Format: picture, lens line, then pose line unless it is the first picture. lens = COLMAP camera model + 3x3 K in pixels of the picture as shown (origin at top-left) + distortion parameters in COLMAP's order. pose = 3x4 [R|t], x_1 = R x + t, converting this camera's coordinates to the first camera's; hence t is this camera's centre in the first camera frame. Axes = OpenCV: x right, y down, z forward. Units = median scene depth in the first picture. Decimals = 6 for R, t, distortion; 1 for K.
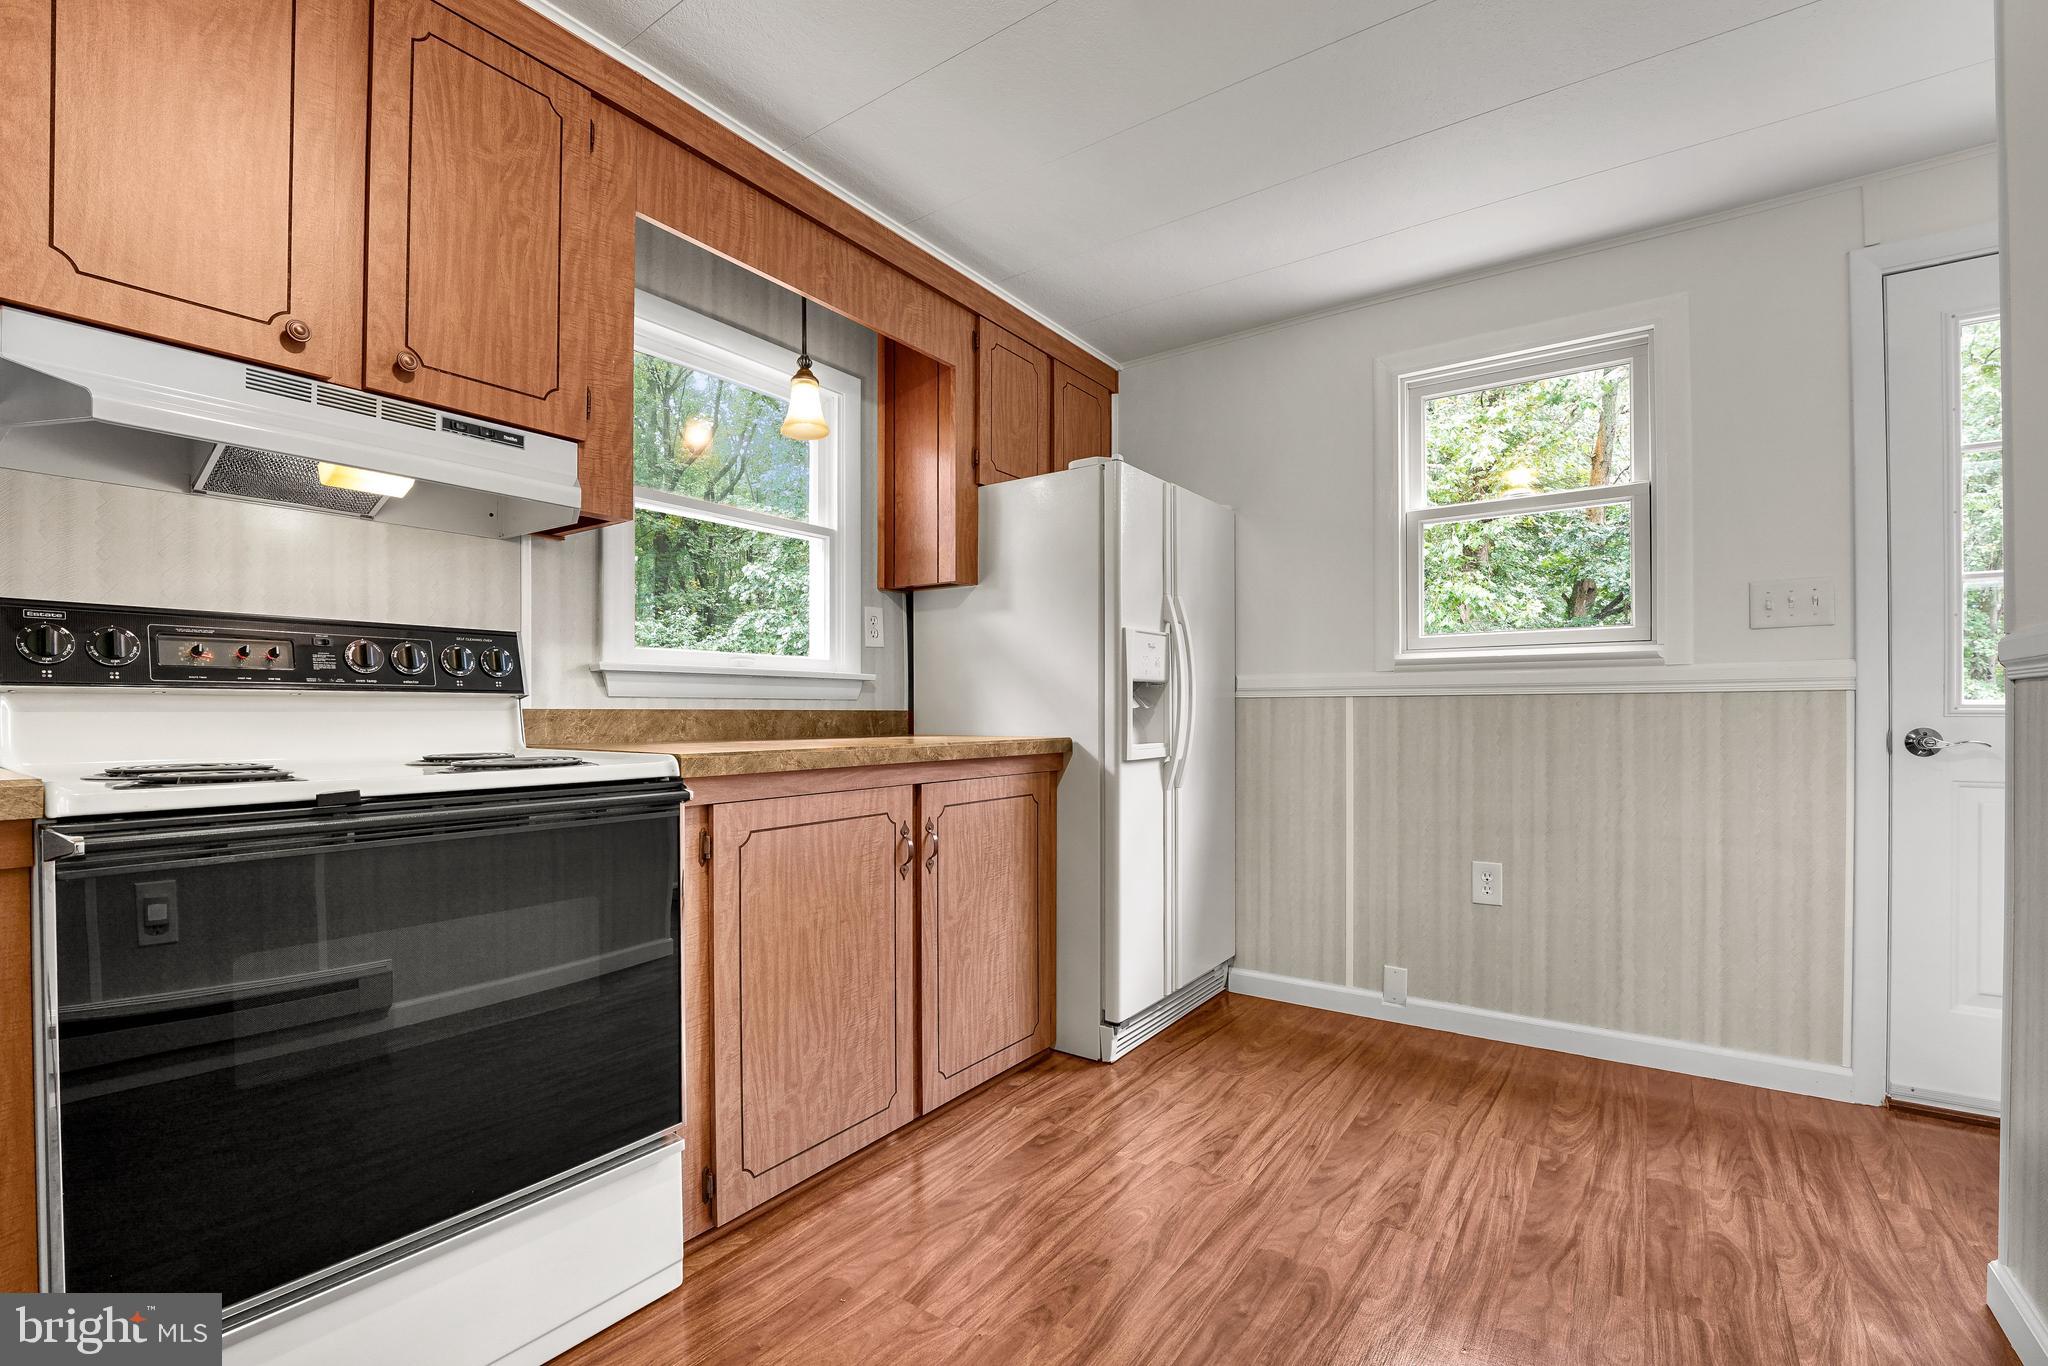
lens RADIAL K [[902.1, 0, 997.5], [0, 902.1, 710.2], [0, 0, 1]] dist [-0.028065, 0.000515]
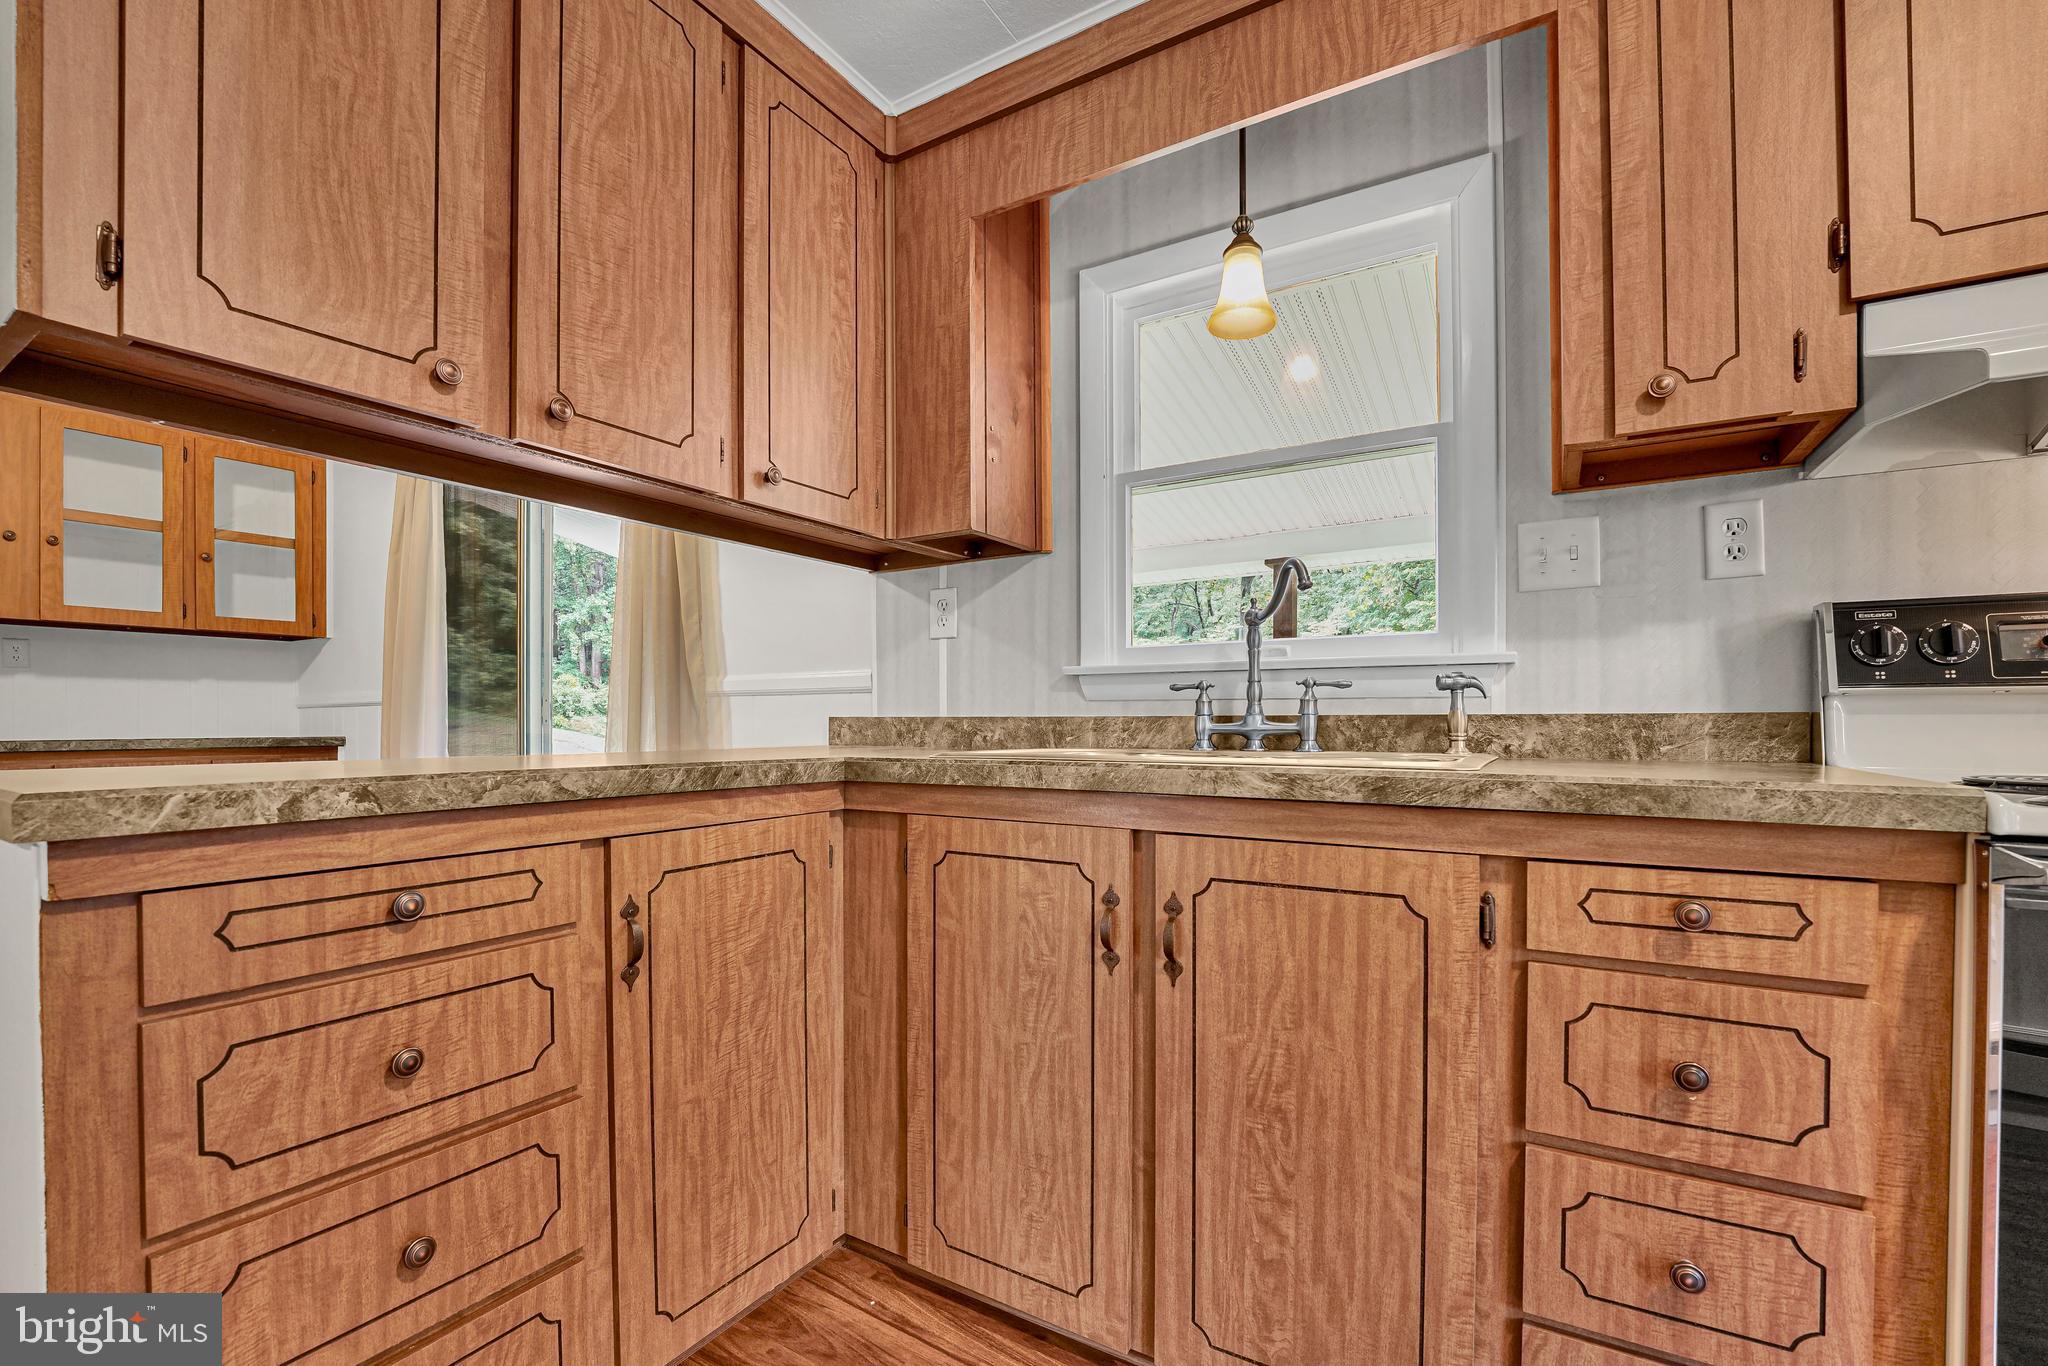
lens RADIAL K [[859.2, 0, 1032.8], [0, 859.2, 720.7], [0, 0, 1]] dist [-0.026238, 0.000606]
pose [[0.091635, 0.004939, -0.995780, -0.142446], [0.003821, 0.999979, 0.005312, 0.000288], [0.995785, -0.004292, 0.091614, -0.017989]]
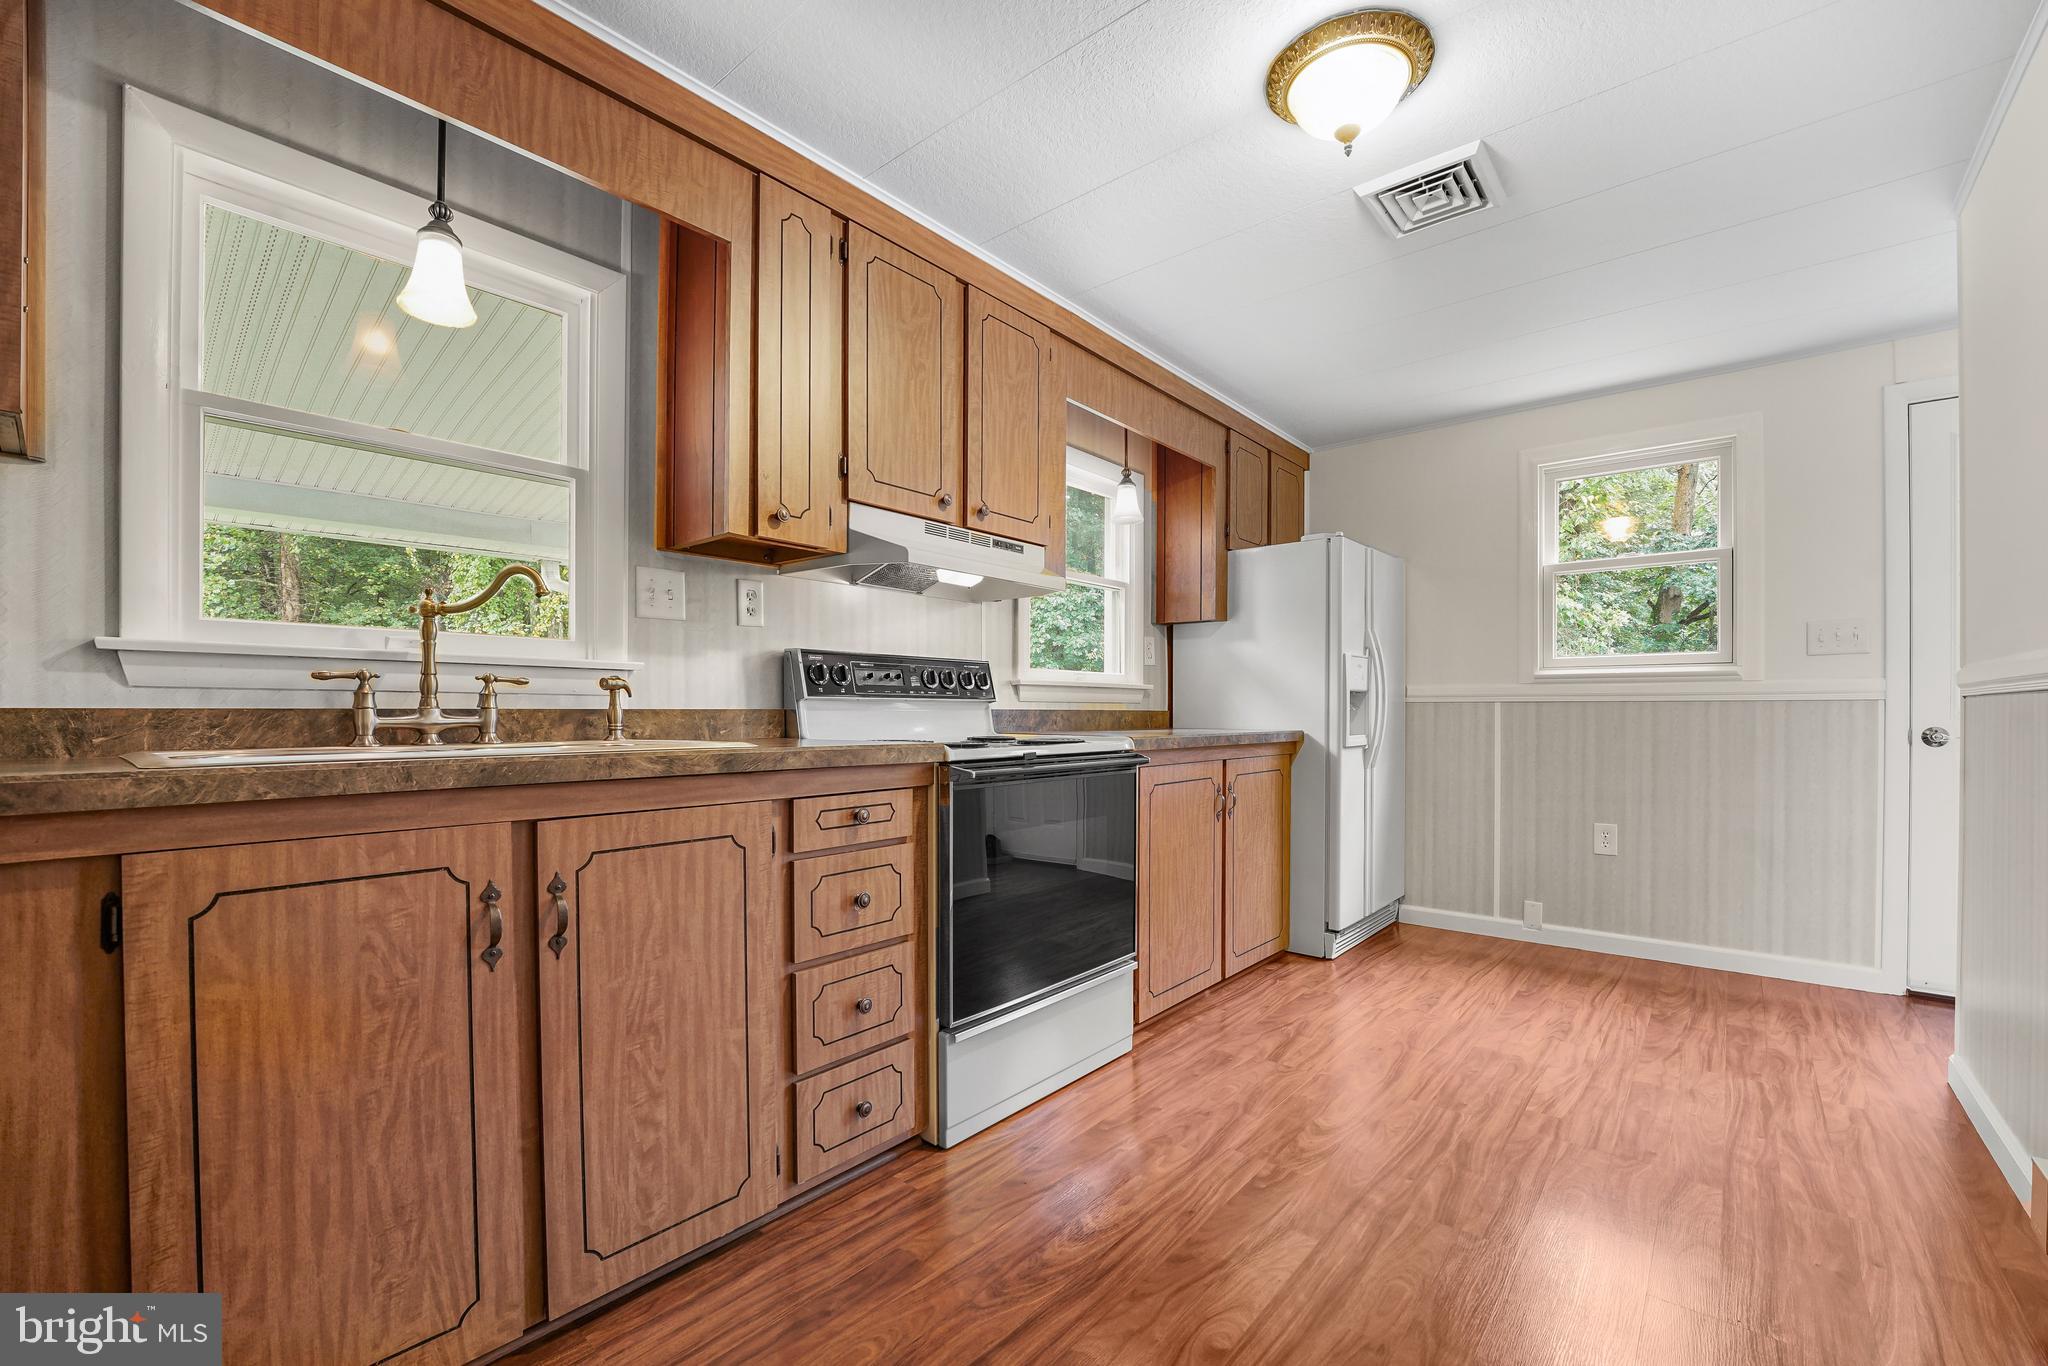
lens RADIAL K [[864.5, 0, 1006.9], [0, 864.5, 711.3], [0, 0, 1]] dist [-0.026424, 0.000197]
pose [[0.997031, 0.004616, -0.076856, -0.326663], [-0.004445, 0.999987, 0.002399, -0.001550], [0.076867, -0.002050, 0.997039, -0.455715]]
